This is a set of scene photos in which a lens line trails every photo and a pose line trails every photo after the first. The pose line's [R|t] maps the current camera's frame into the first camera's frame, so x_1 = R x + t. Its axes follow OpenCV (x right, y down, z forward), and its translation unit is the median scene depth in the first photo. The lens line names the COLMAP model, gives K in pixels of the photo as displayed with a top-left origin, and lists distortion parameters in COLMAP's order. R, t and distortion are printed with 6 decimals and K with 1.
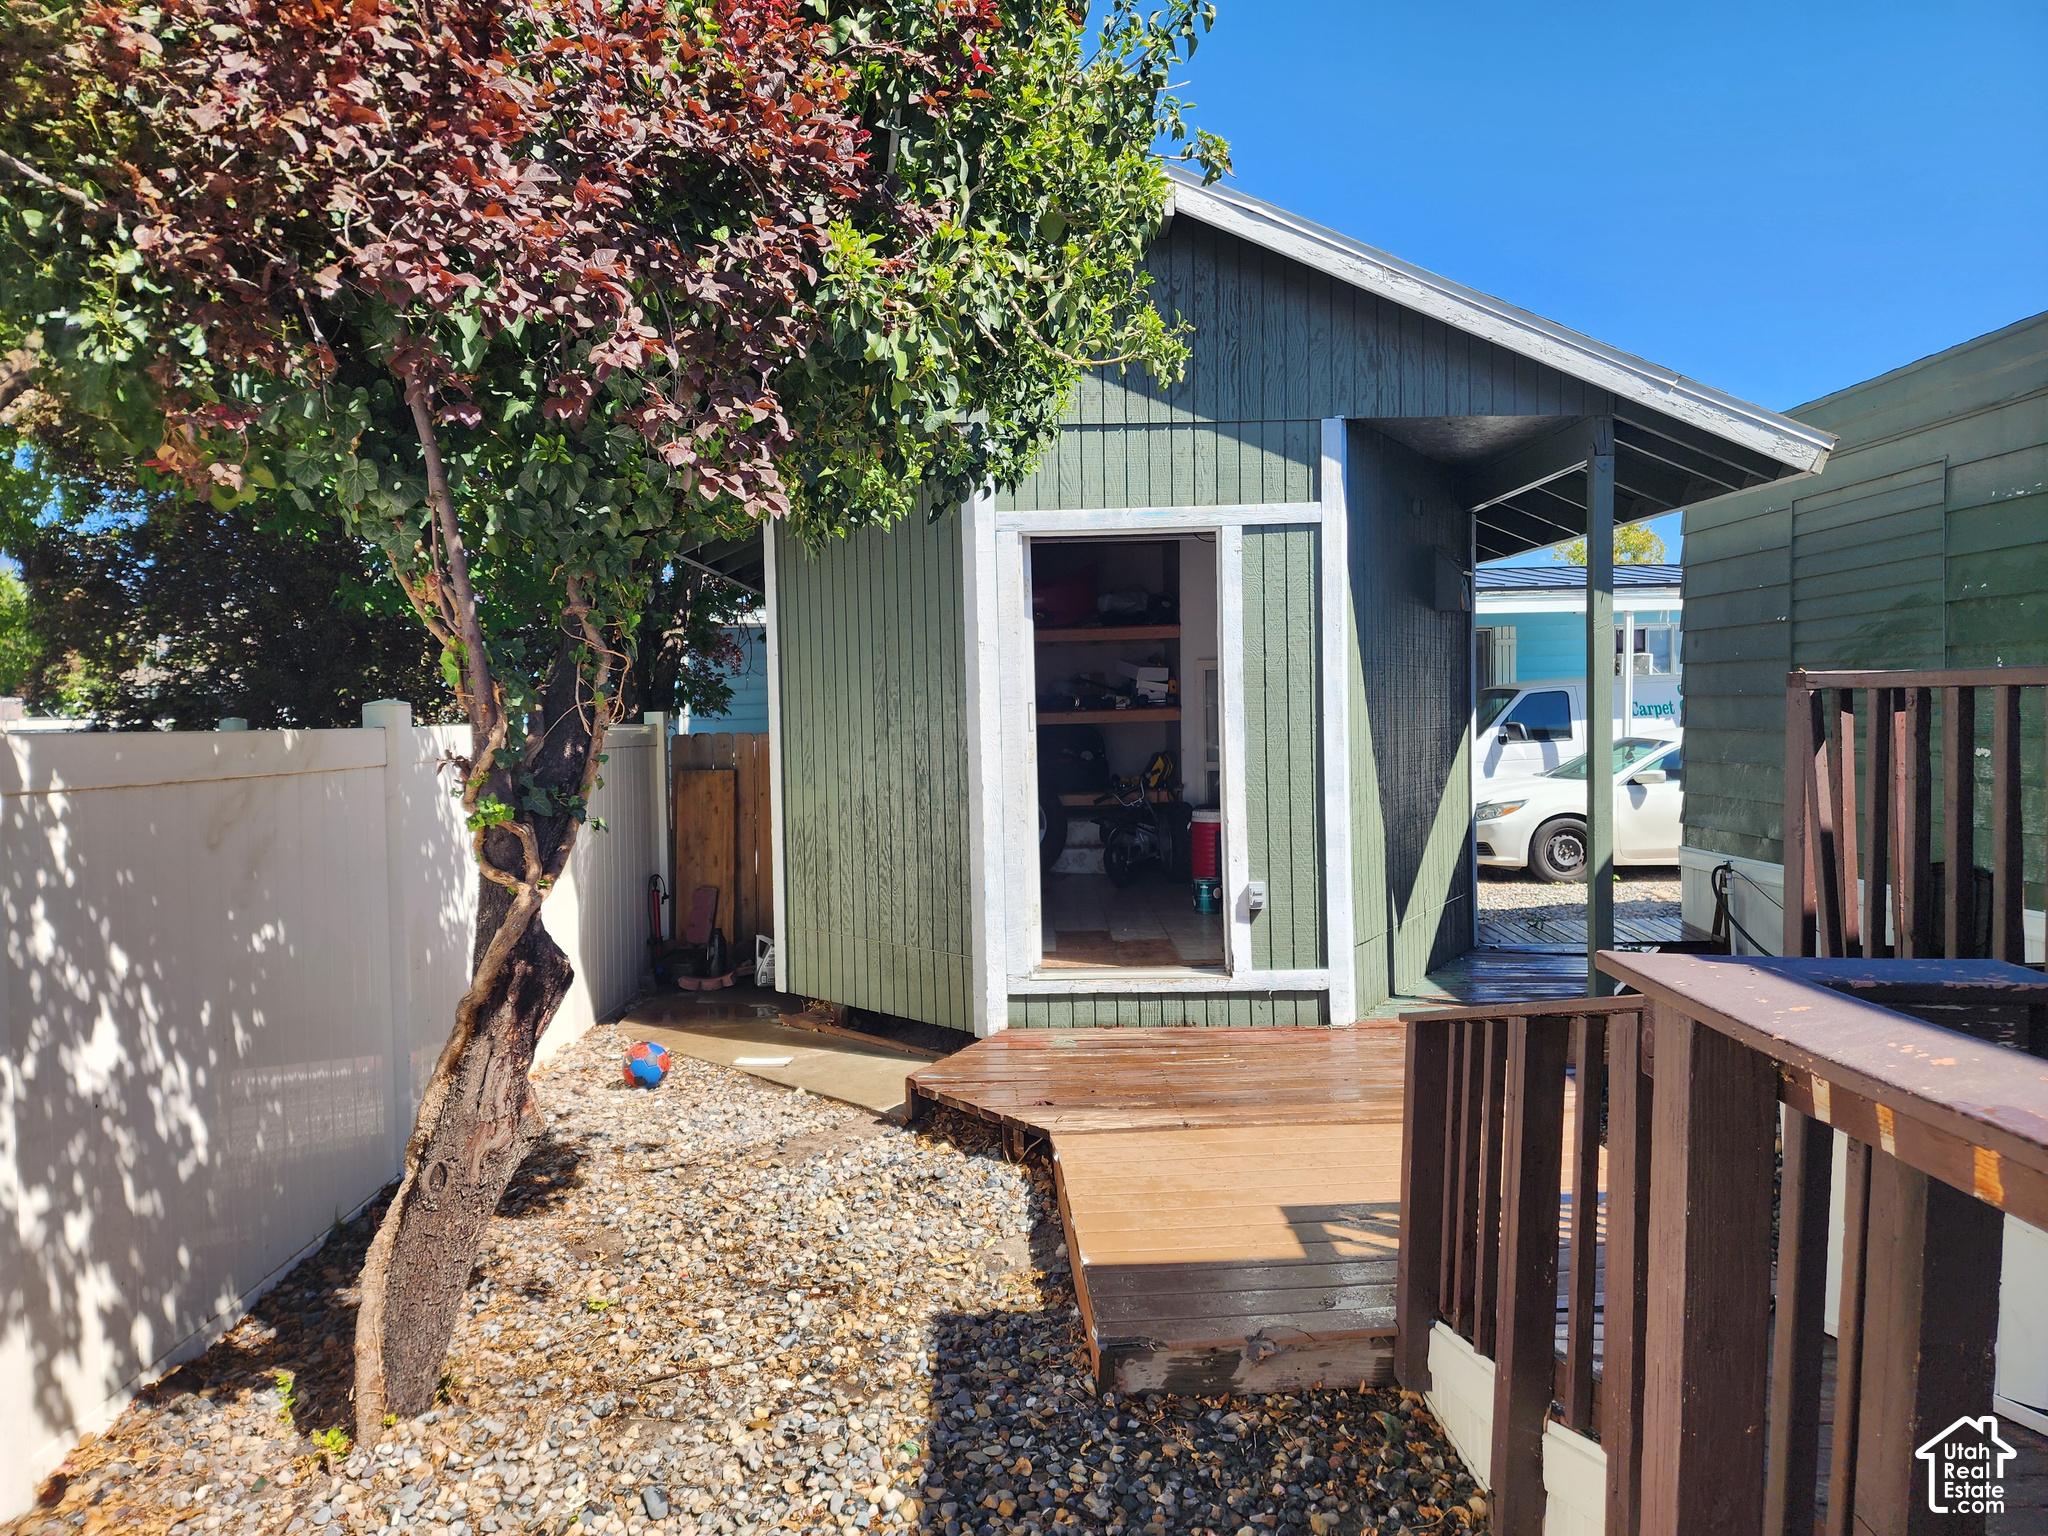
lens RADIAL K [[1367.8, 0, 1024.4], [0, 1367.8, 753.1], [0, 0, 1]] dist [0.067081, -0.066017]
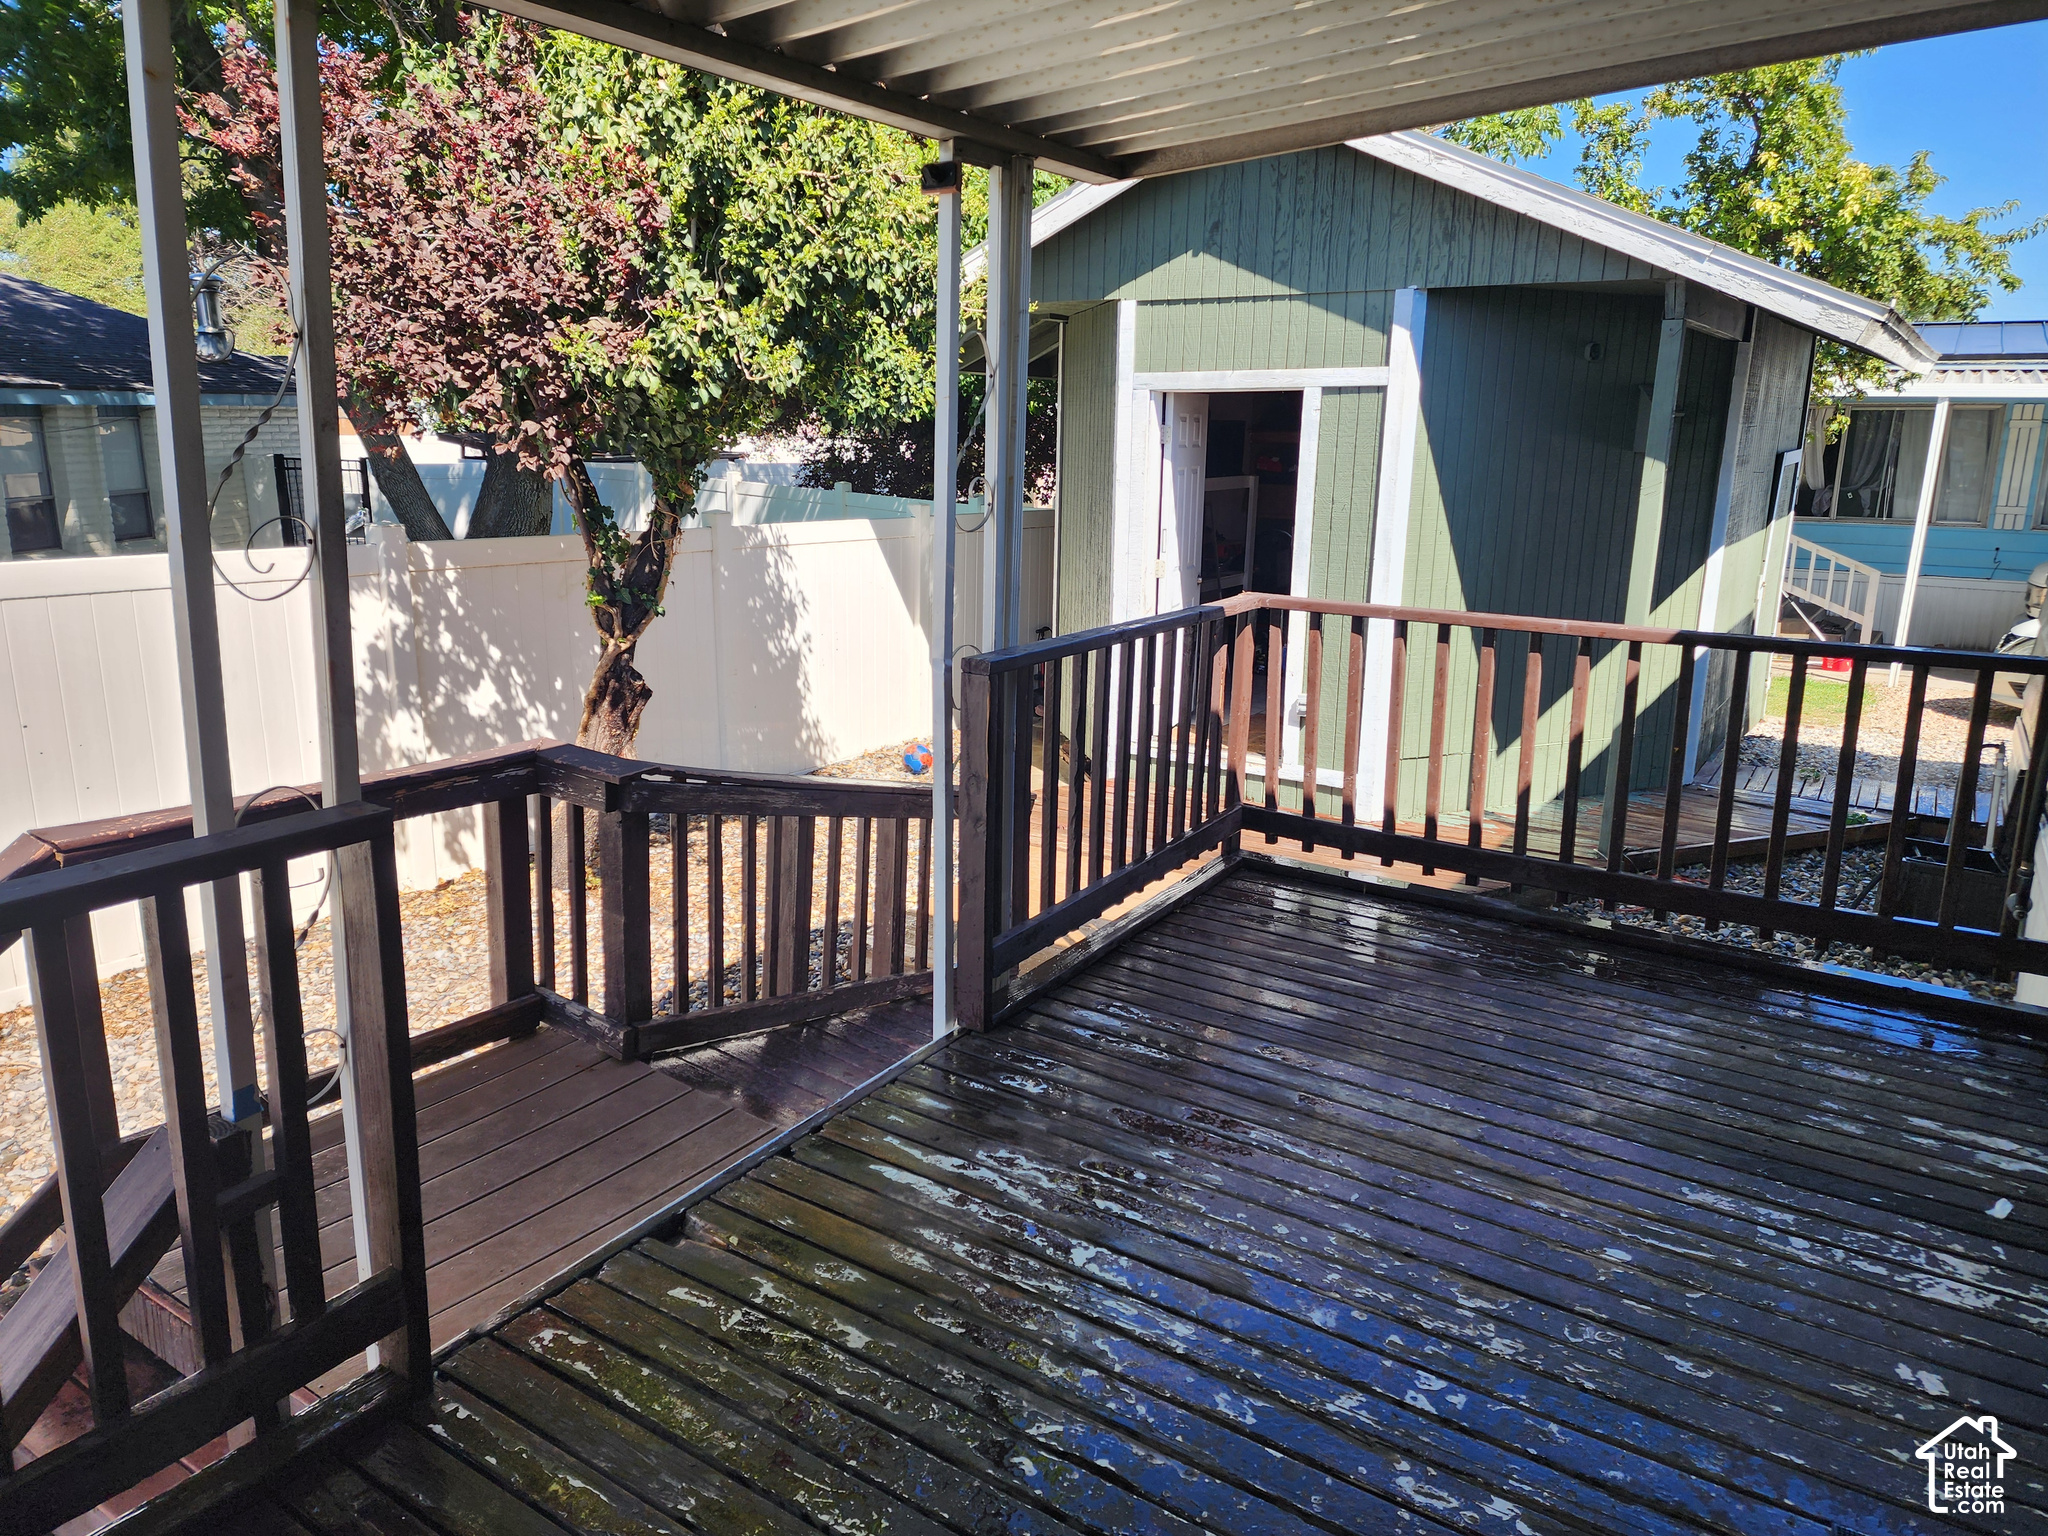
lens RADIAL K [[1367.8, 0, 1024.4], [0, 1367.8, 753.1], [0, 0, 1]] dist [0.067081, -0.066017]
pose [[0.824888, 0.160119, -0.542146, 0.633241], [-0.048755, 0.975625, 0.213962, -0.101697], [0.563190, -0.150062, 0.812587, -0.130858]]
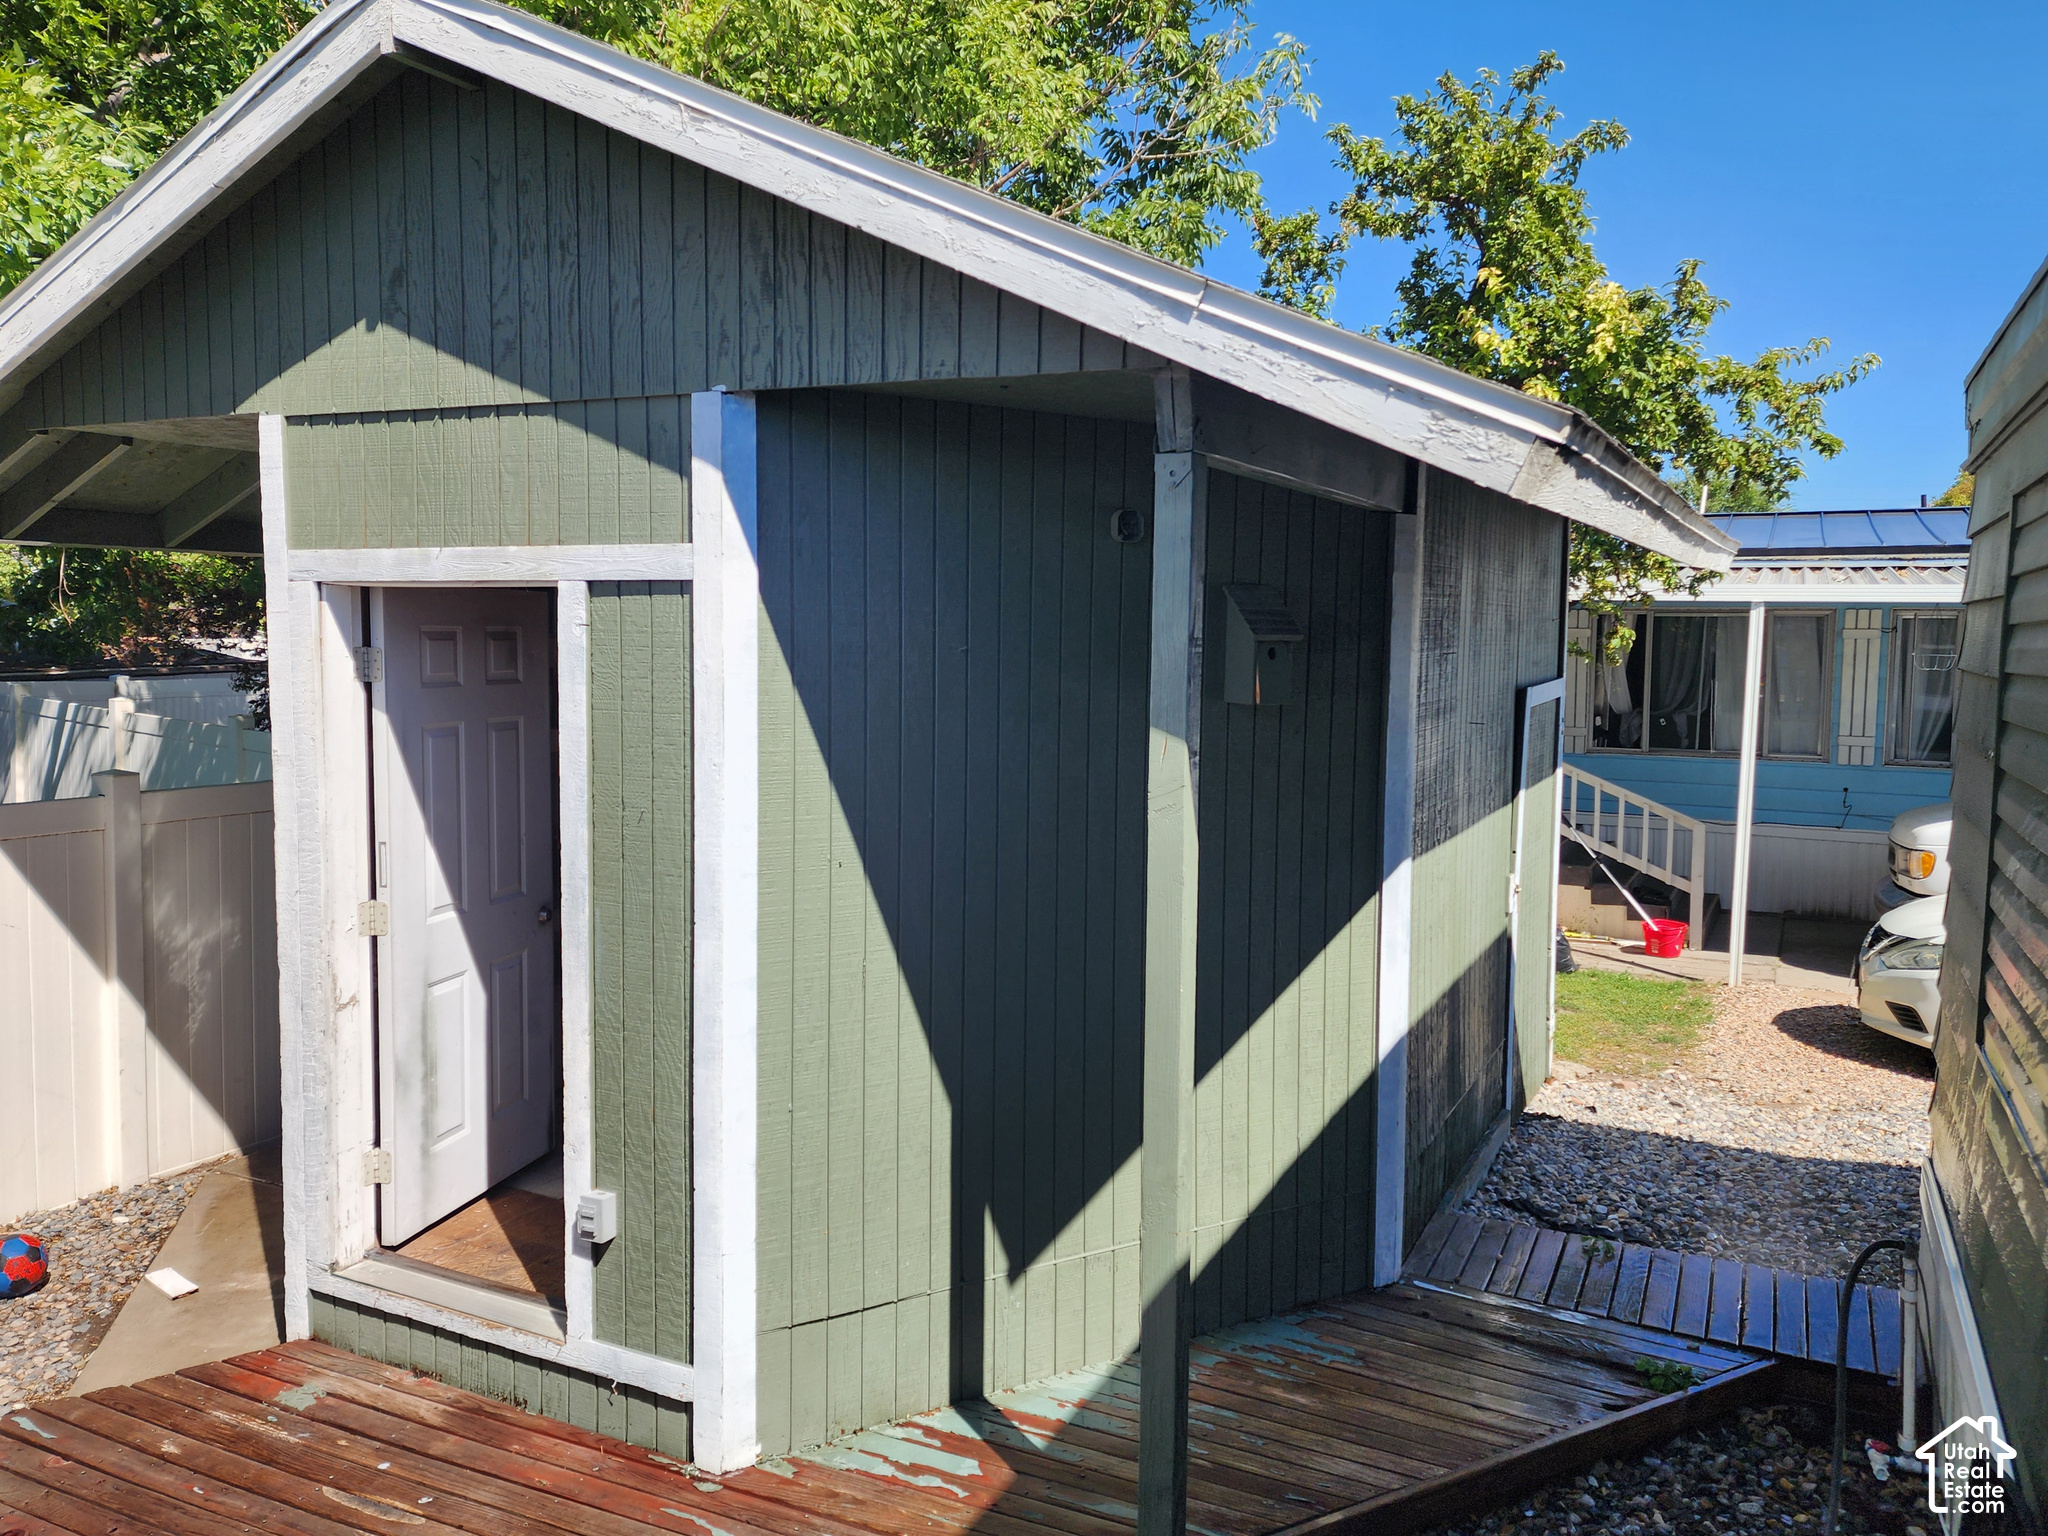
lens RADIAL K [[1492.9, 0, 1063.9], [0, 1492.9, 733.5], [0, 0, 1]] dist [0.080085, -0.083763]
pose [[0.892533, 0.064589, -0.446334, 0.627045], [-0.046725, 0.997609, 0.050928, -0.144314], [0.448556, -0.024600, 0.893416, 0.525257]]
